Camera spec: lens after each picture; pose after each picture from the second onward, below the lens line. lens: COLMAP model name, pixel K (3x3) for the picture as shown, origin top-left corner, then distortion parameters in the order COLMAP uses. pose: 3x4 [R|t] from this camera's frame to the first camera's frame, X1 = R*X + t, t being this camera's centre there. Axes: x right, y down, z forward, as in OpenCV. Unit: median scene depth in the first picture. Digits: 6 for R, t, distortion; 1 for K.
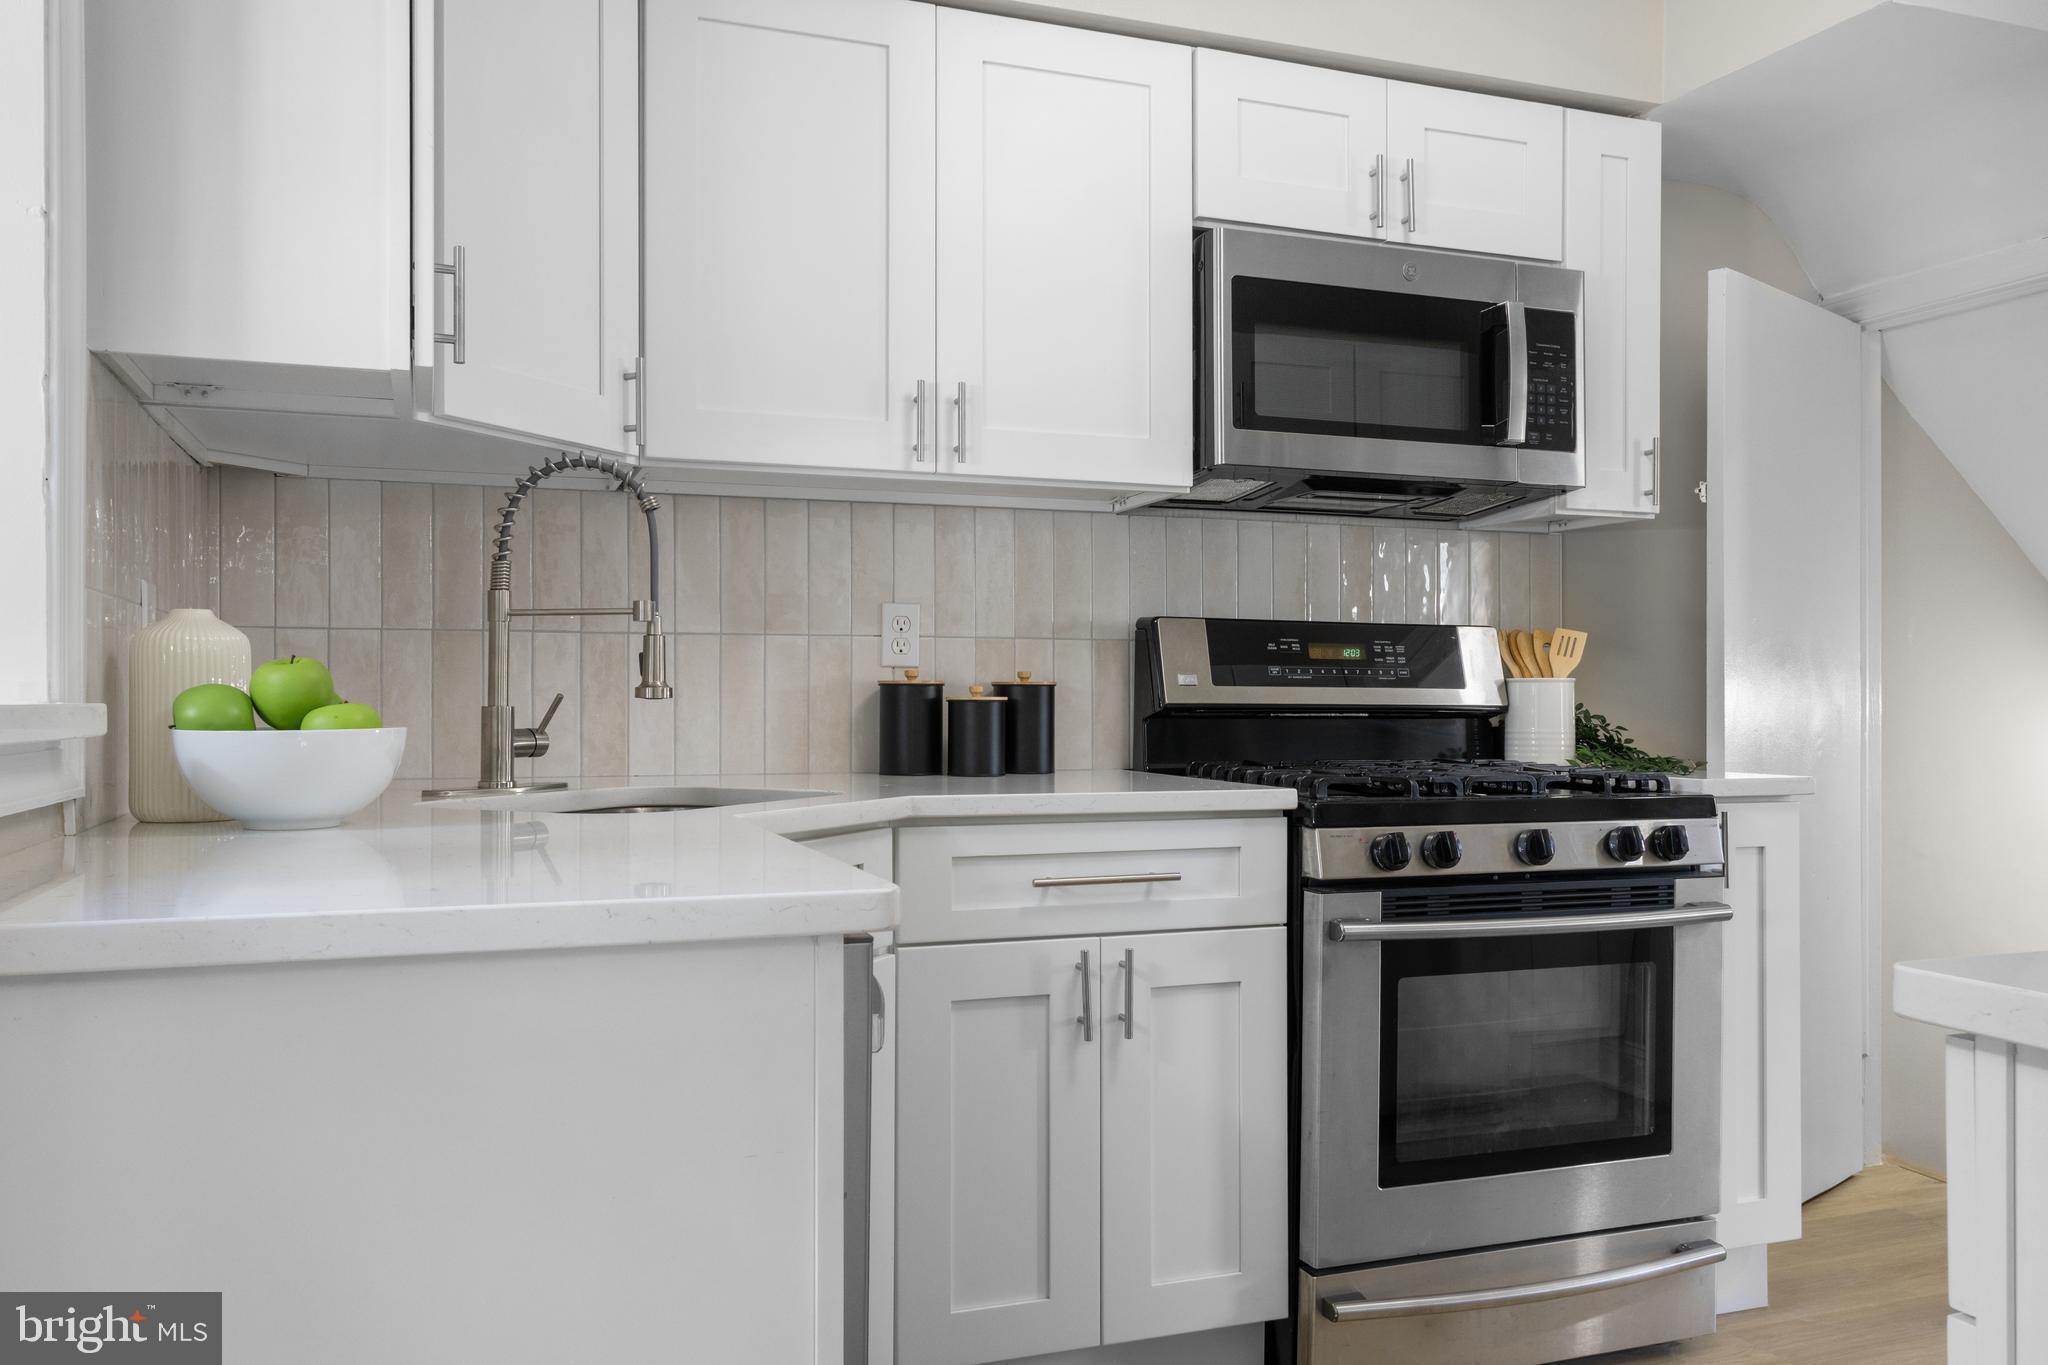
lens RADIAL K [[1527.5, 0, 1024.0], [0, 1527.5, 682.5], [0, 0, 1]] dist [0.004991, 0.006255]
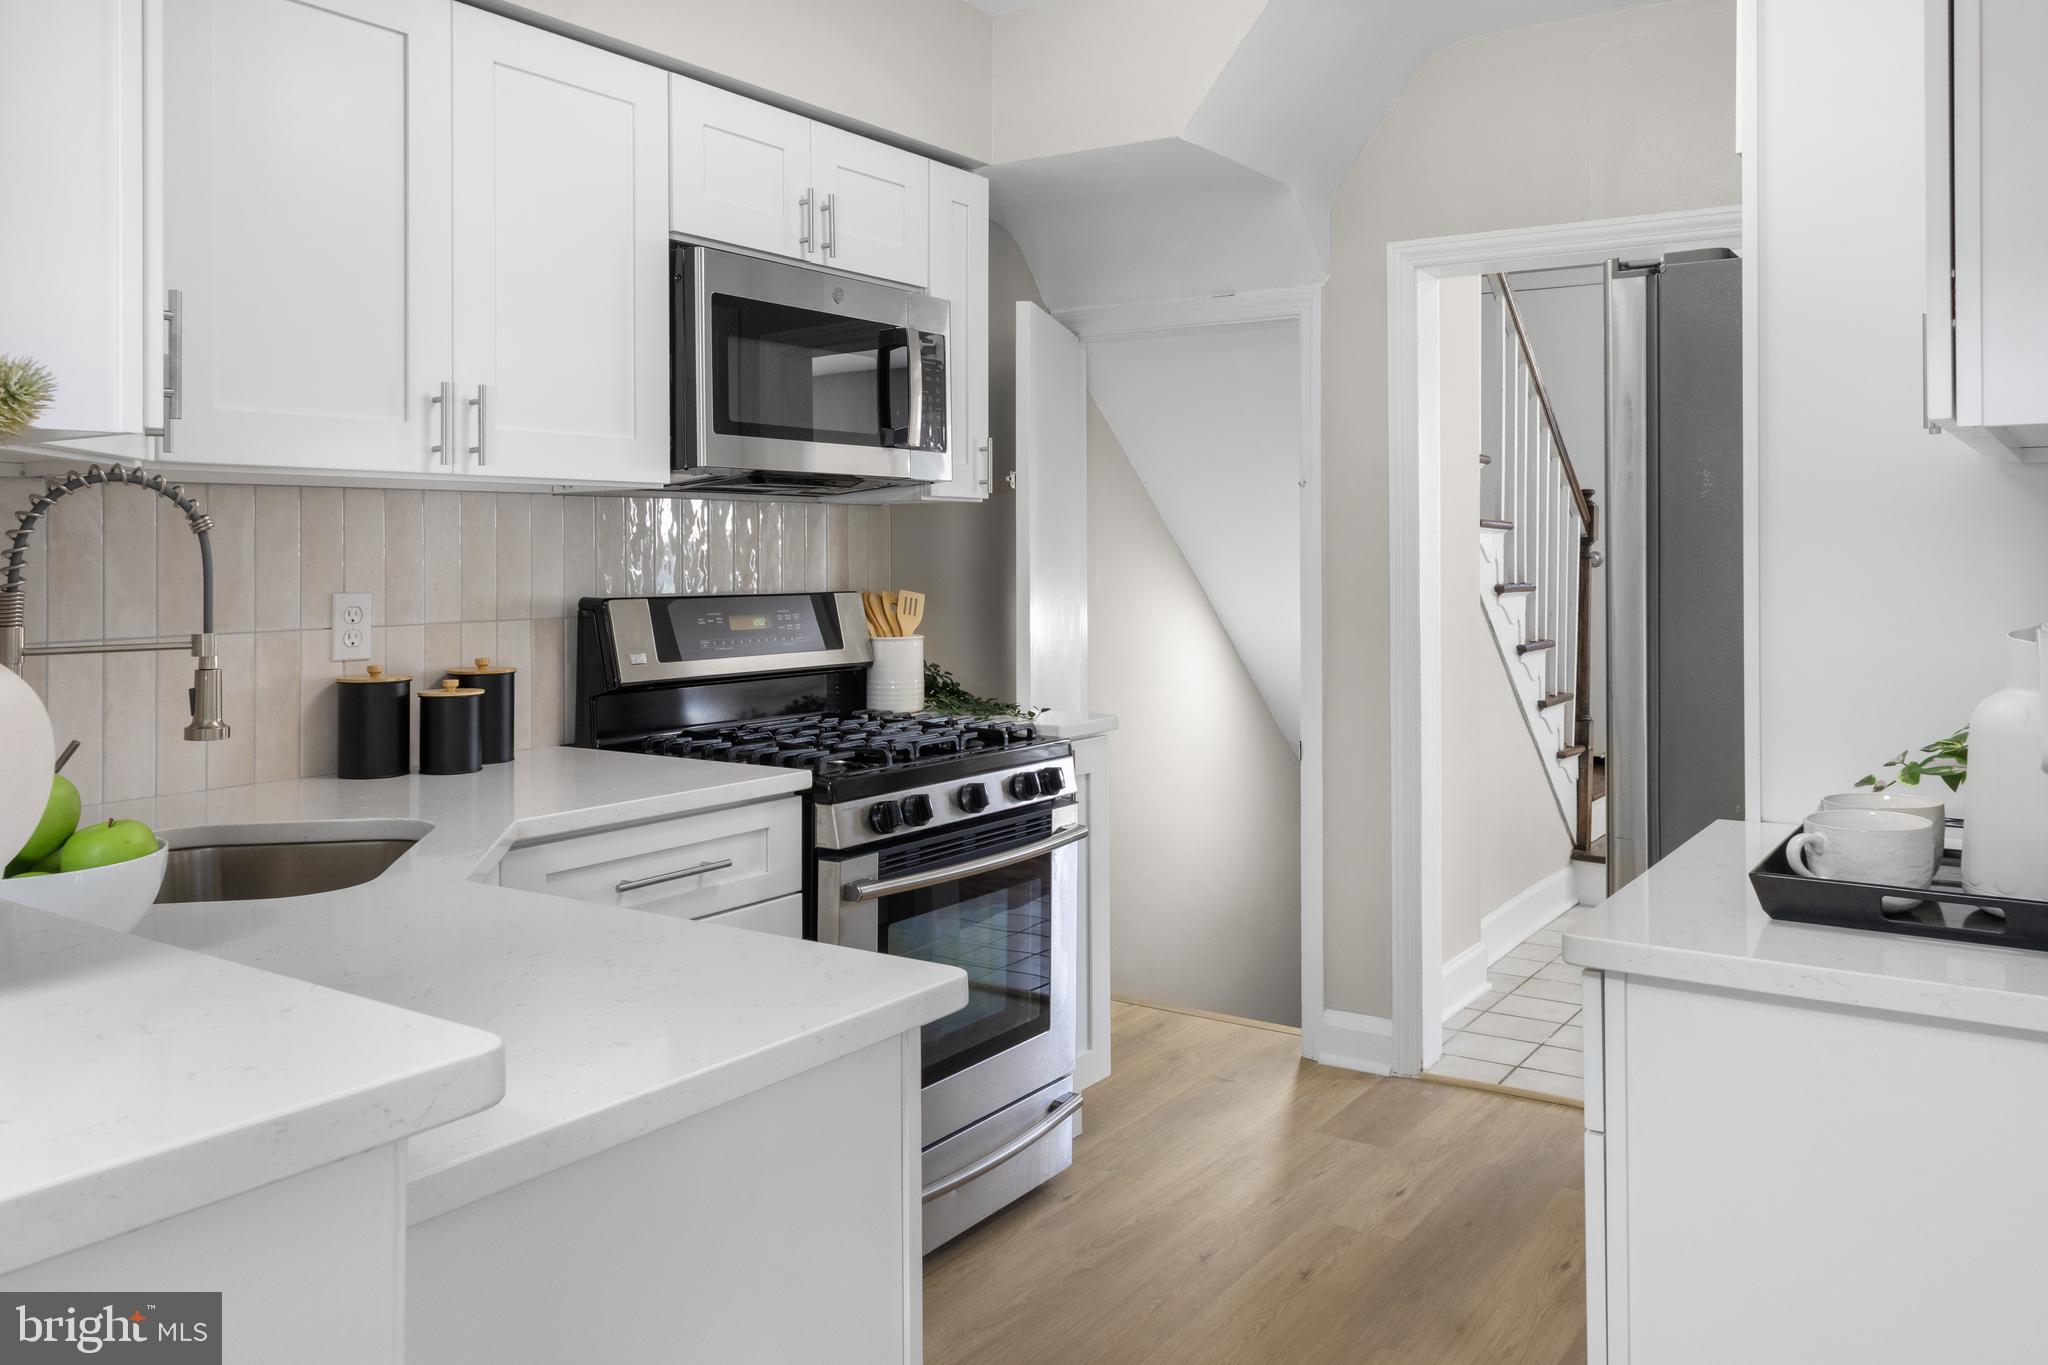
lens RADIAL K [[1538.8, 0, 1023.1], [0, 1538.8, 527.4], [0, 0, 1]] dist [0.006020, 0.003512]
pose [[0.817732, 0.003224, 0.575590, -0.292609], [0.005210, 0.999902, -0.013002, -0.078811], [-0.575575, 0.013631, 0.817635, -0.016923]]
